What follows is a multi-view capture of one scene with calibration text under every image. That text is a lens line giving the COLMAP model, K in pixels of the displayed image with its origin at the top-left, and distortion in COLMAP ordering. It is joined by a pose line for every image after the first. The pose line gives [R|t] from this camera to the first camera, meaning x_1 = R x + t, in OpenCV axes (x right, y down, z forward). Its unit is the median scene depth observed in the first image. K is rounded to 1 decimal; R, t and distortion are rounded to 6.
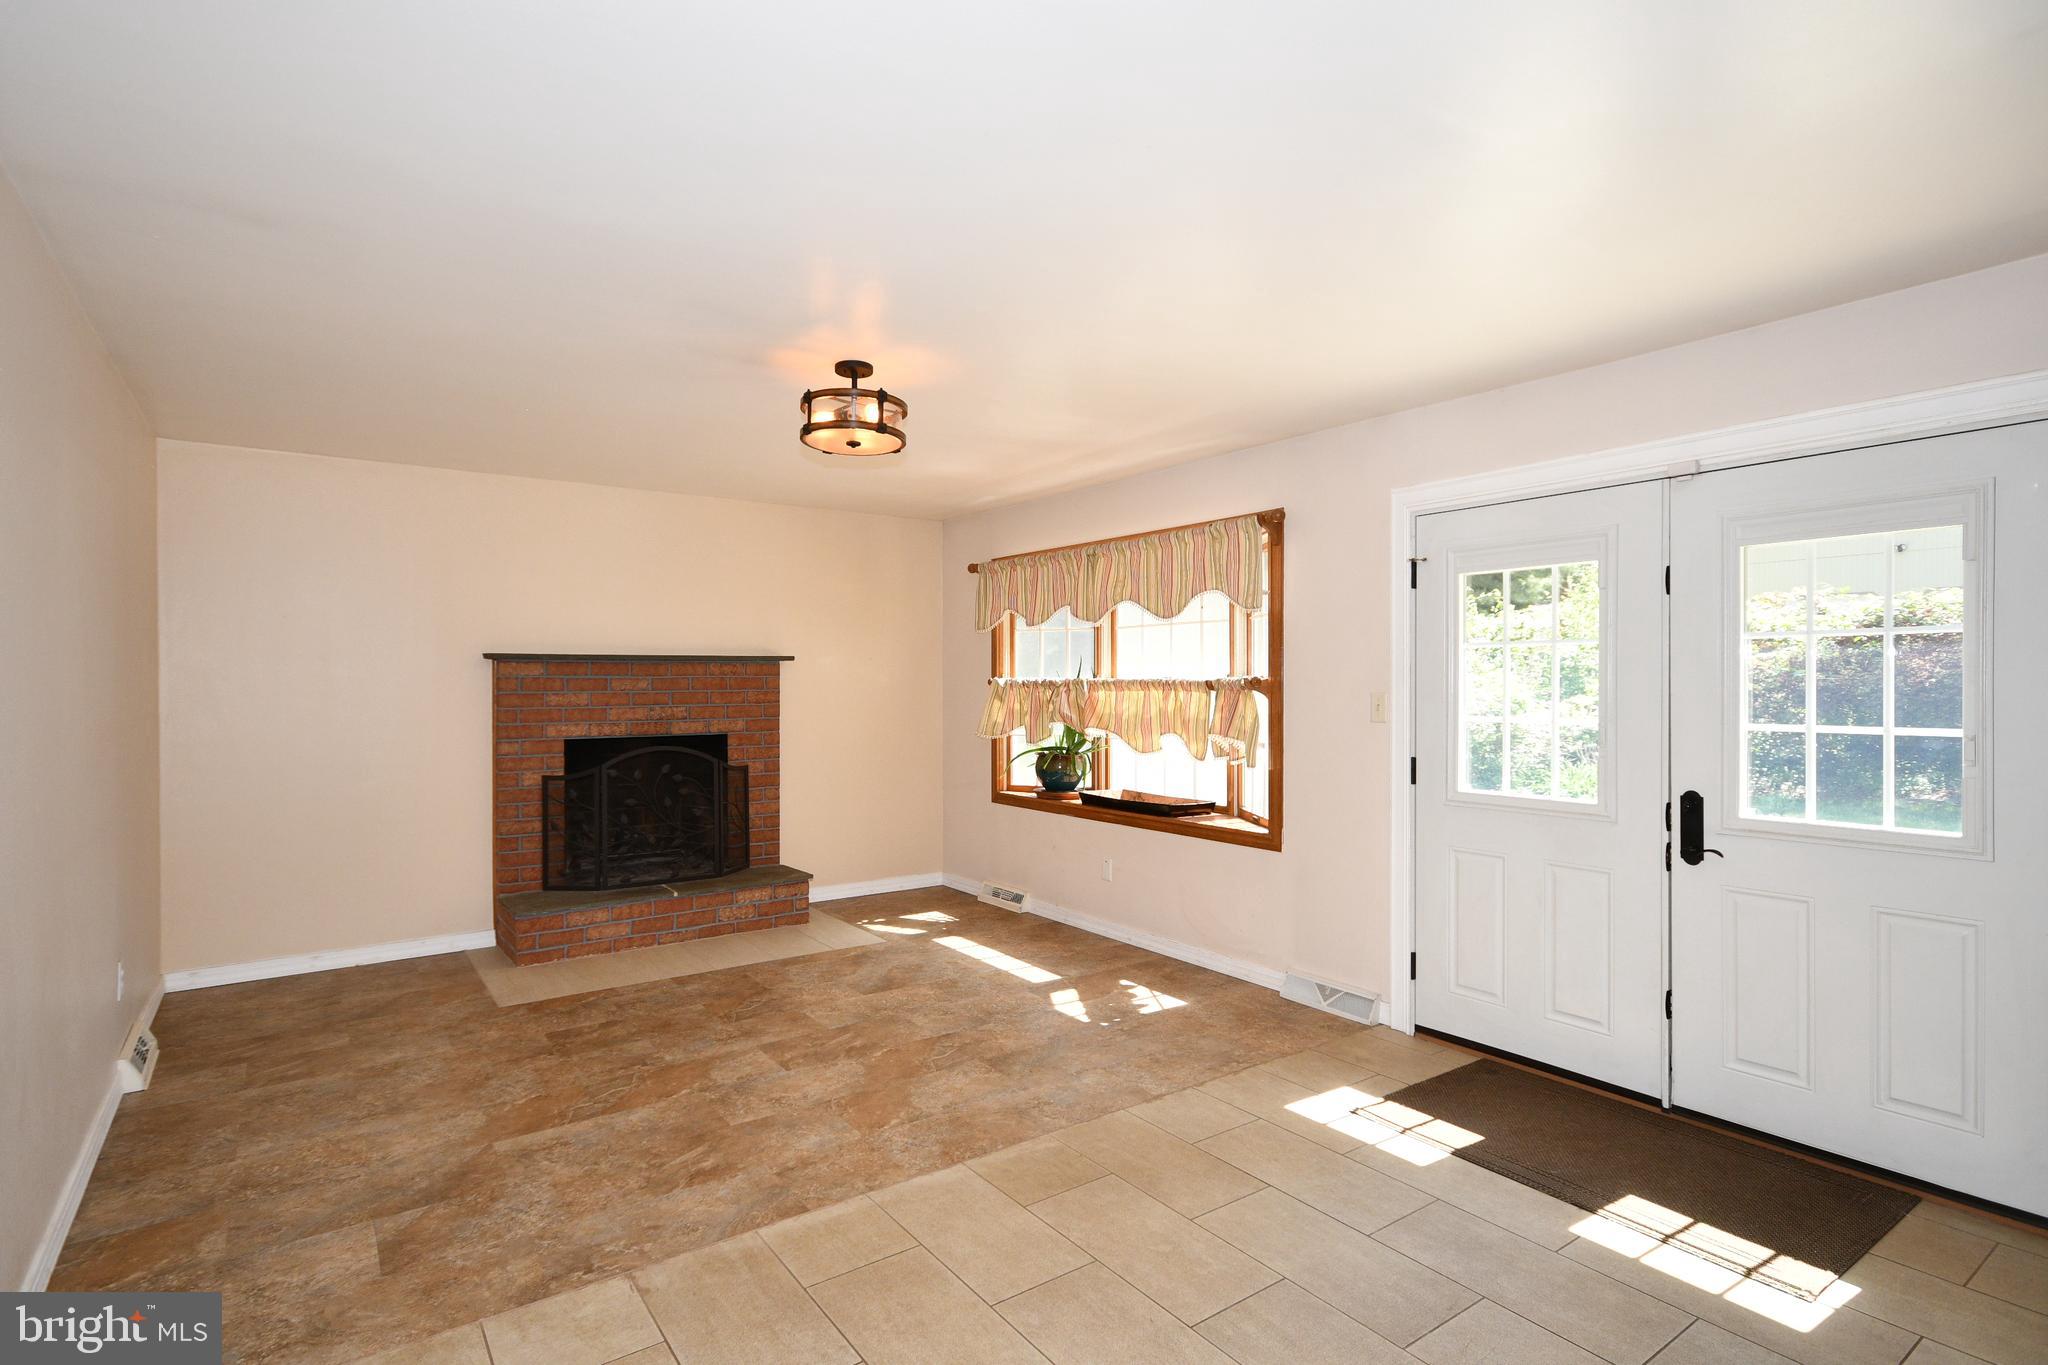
lens RADIAL K [[1036.4, 0, 1024.0], [0, 1036.4, 682.5], [0, 0, 1]] dist [-0.001067, 0.000461]
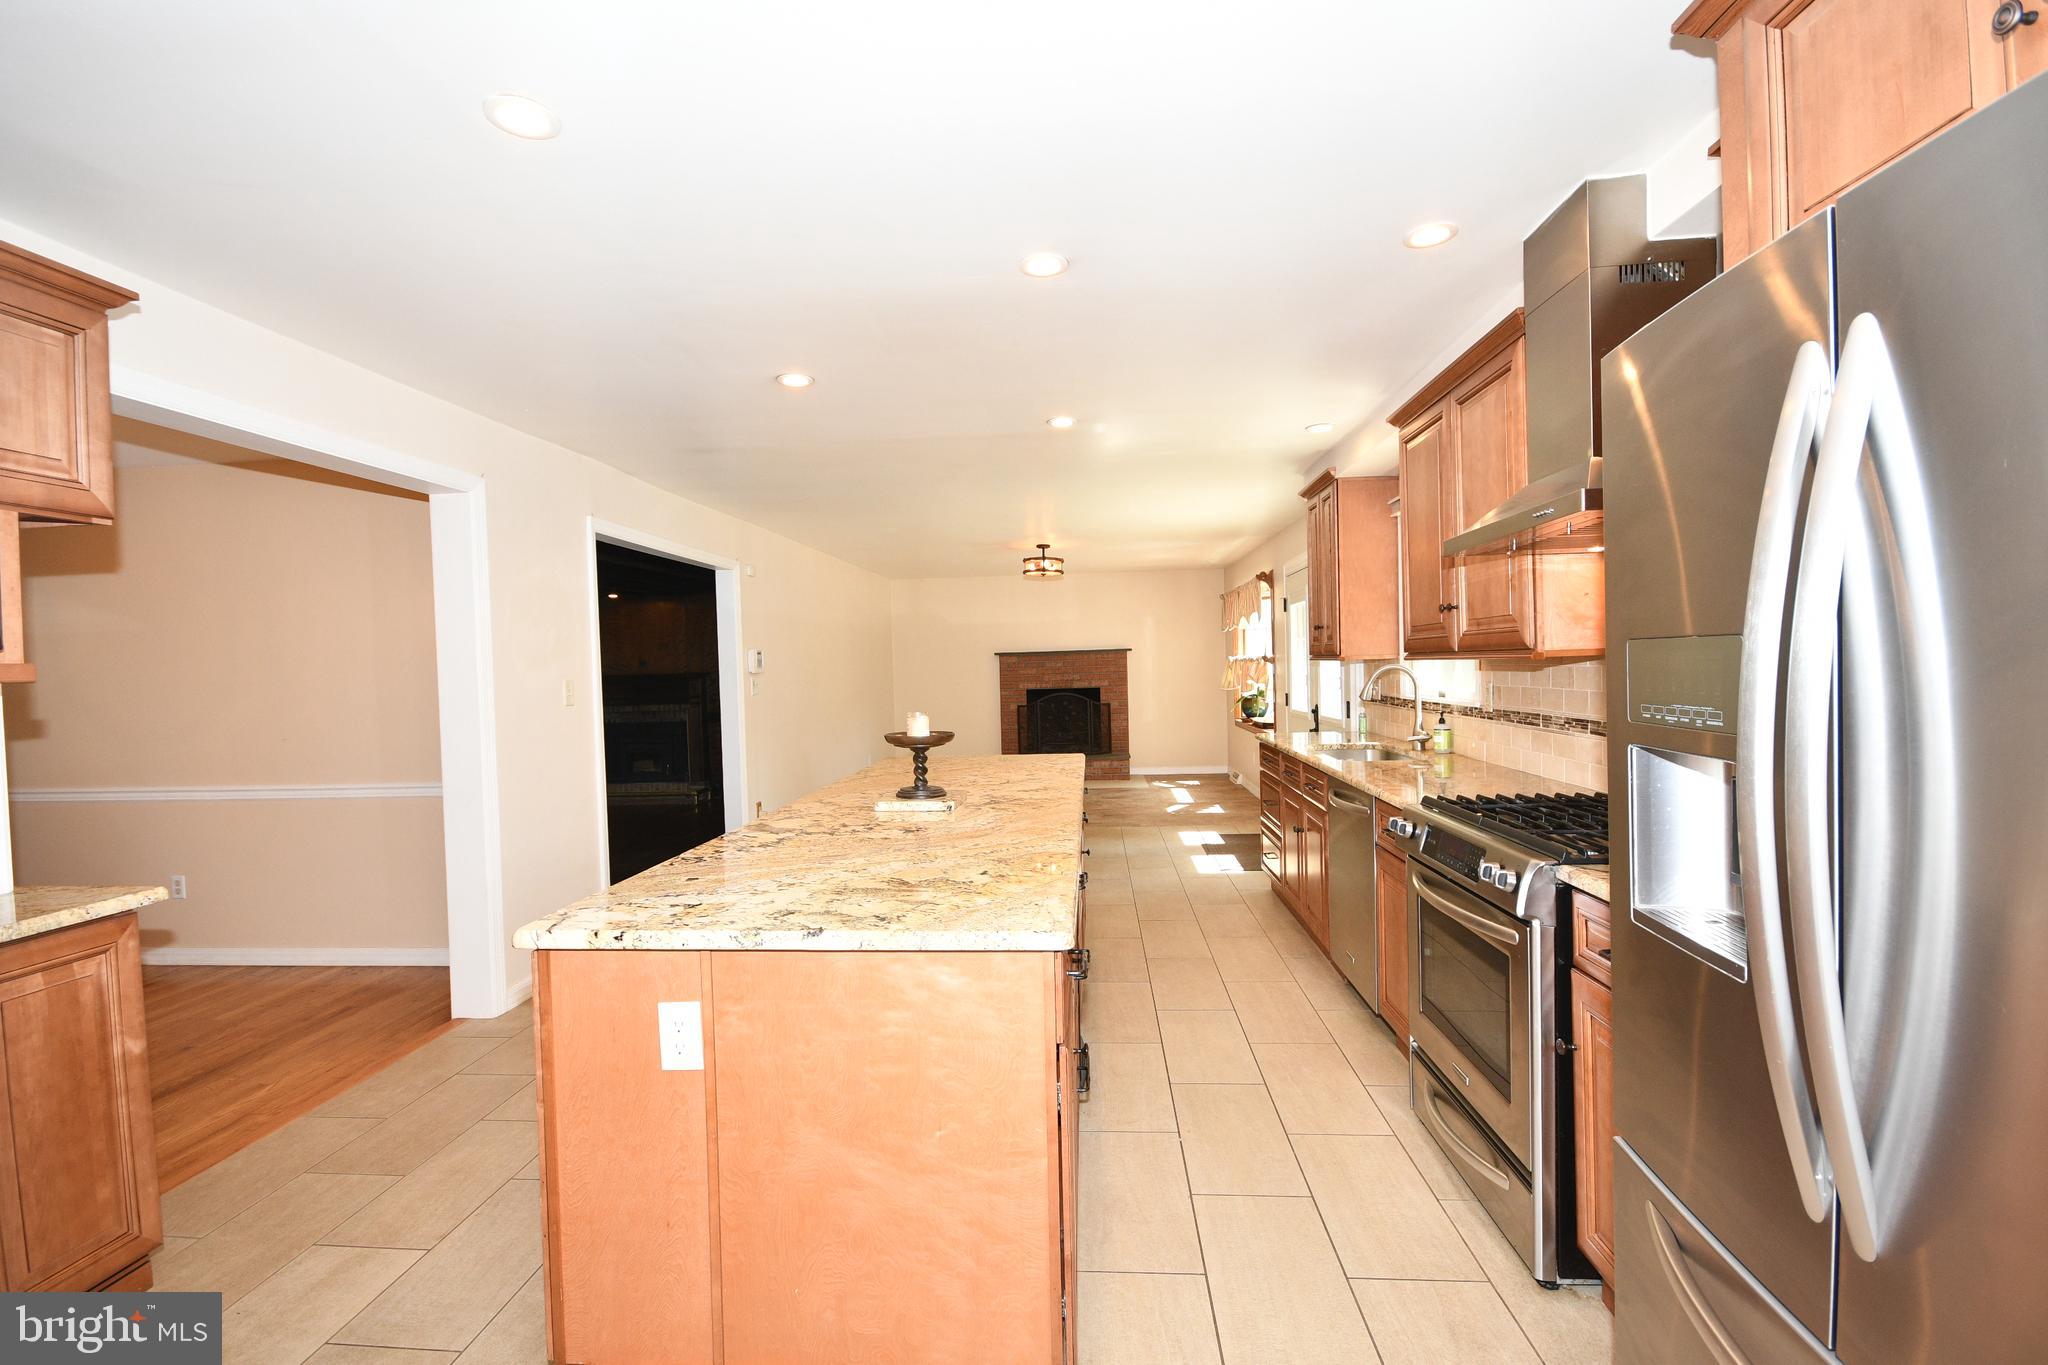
lens RADIAL K [[911.5, 0, 1014.3], [0, 911.5, 682.5], [0, 0, 1]] dist [0.017530, -0.000037]
pose [[0.762790, -0.006968, -0.646609, 0.983145], [0.024994, 0.999512, 0.018713, 0.001482], [0.646163, -0.030436, 0.762592, -0.643837]]
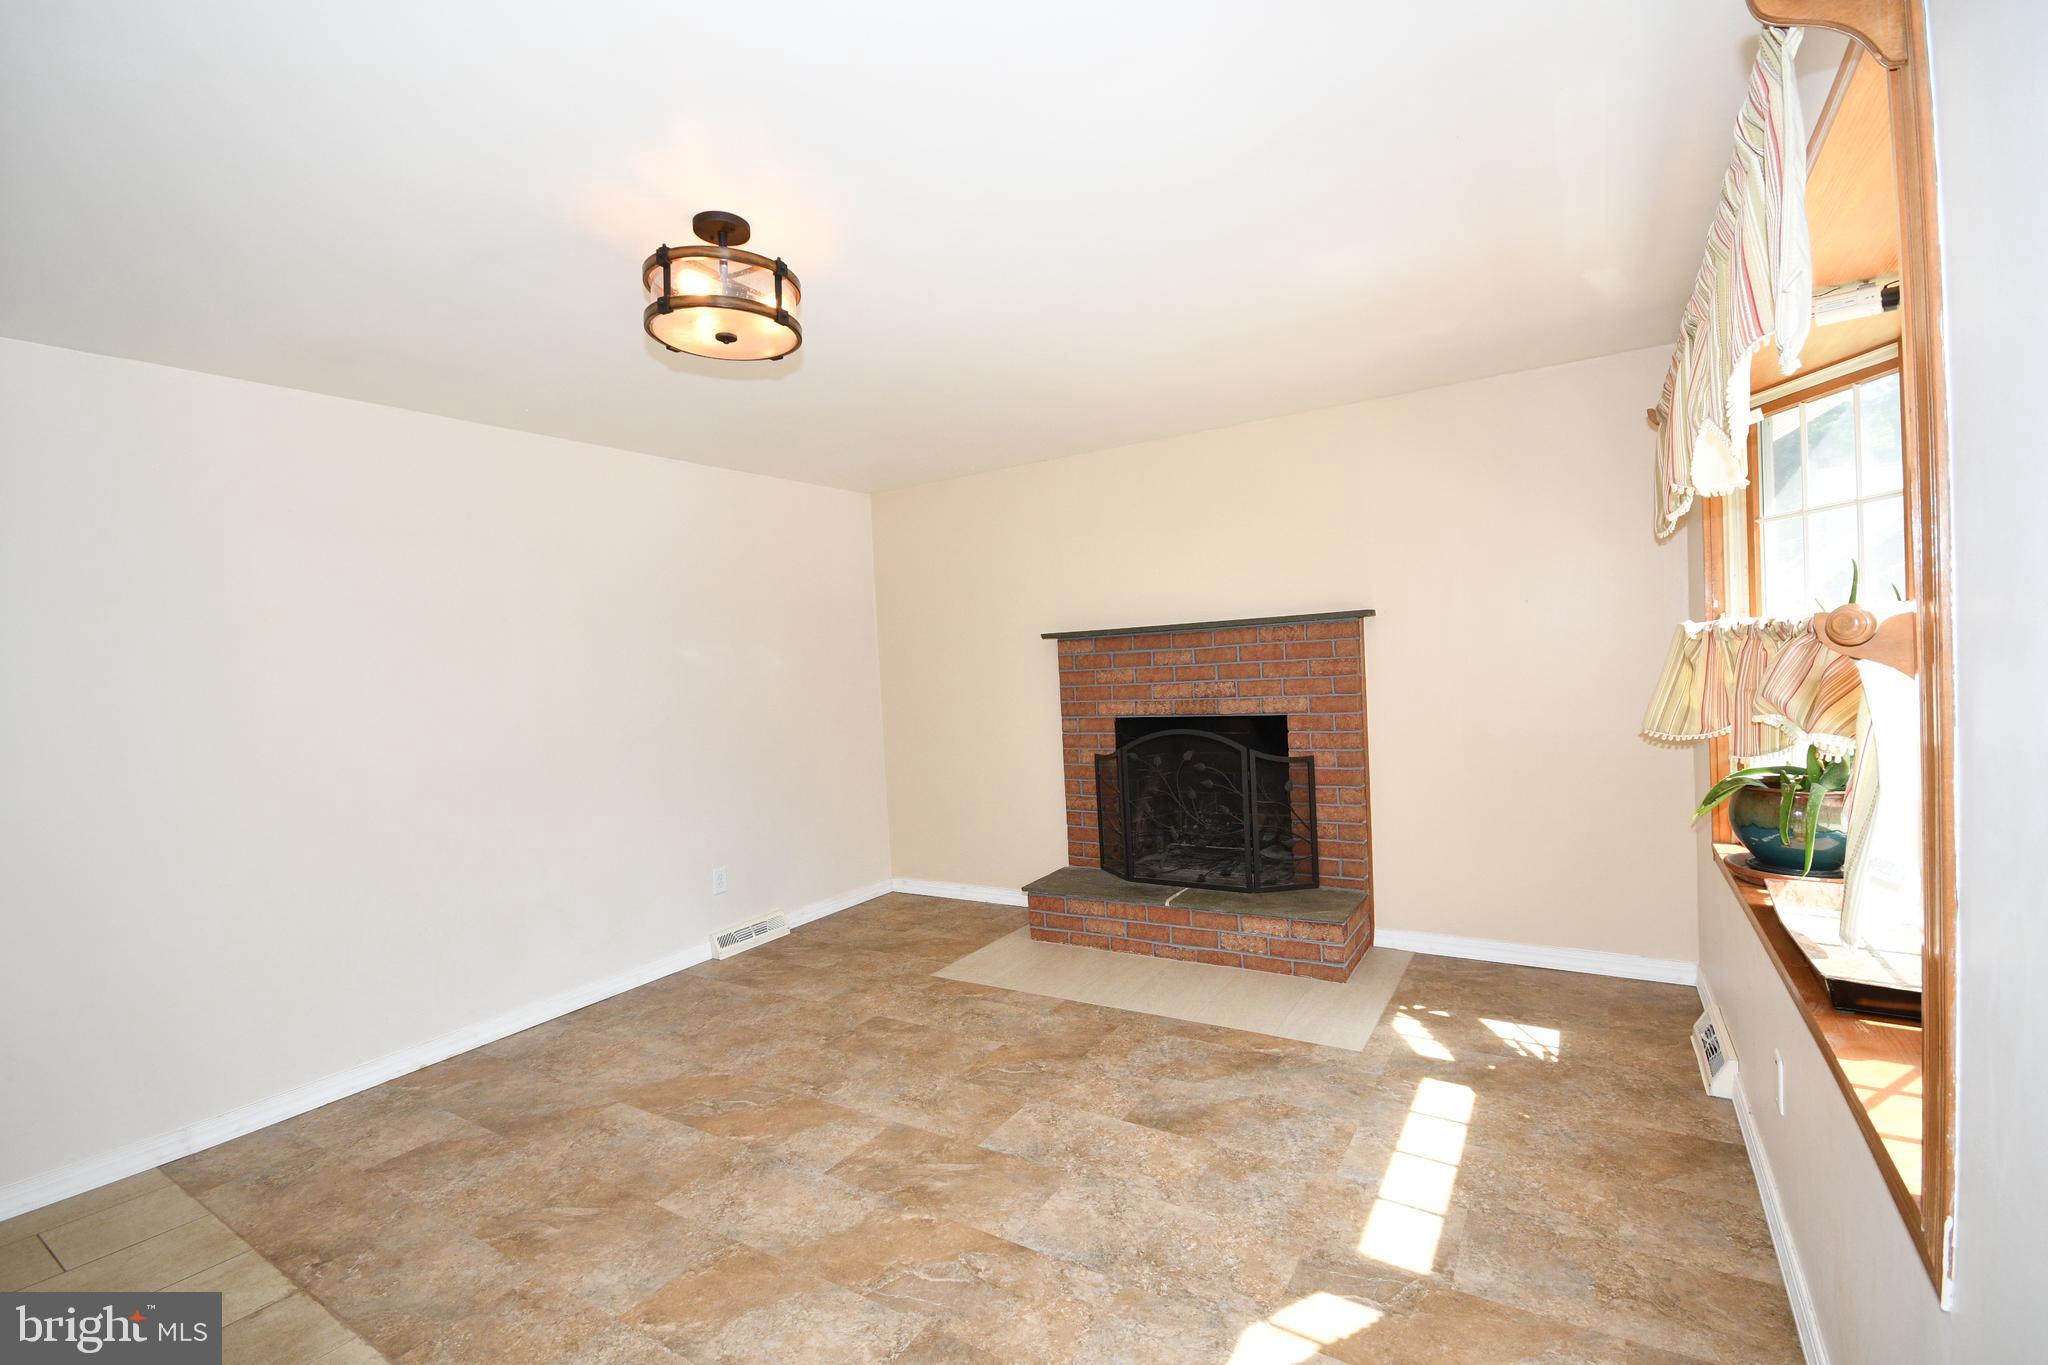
lens RADIAL K [[898.8, 0, 1014.9], [0, 898.8, 688.1], [0, 0, 1]] dist [-0.002128, -0.000457]
pose [[0.369849, 0.009229, -0.929046, 0.356965], [0.050487, 0.998274, 0.030015, -0.002988], [0.927719, -0.058006, 0.368745, 0.716430]]
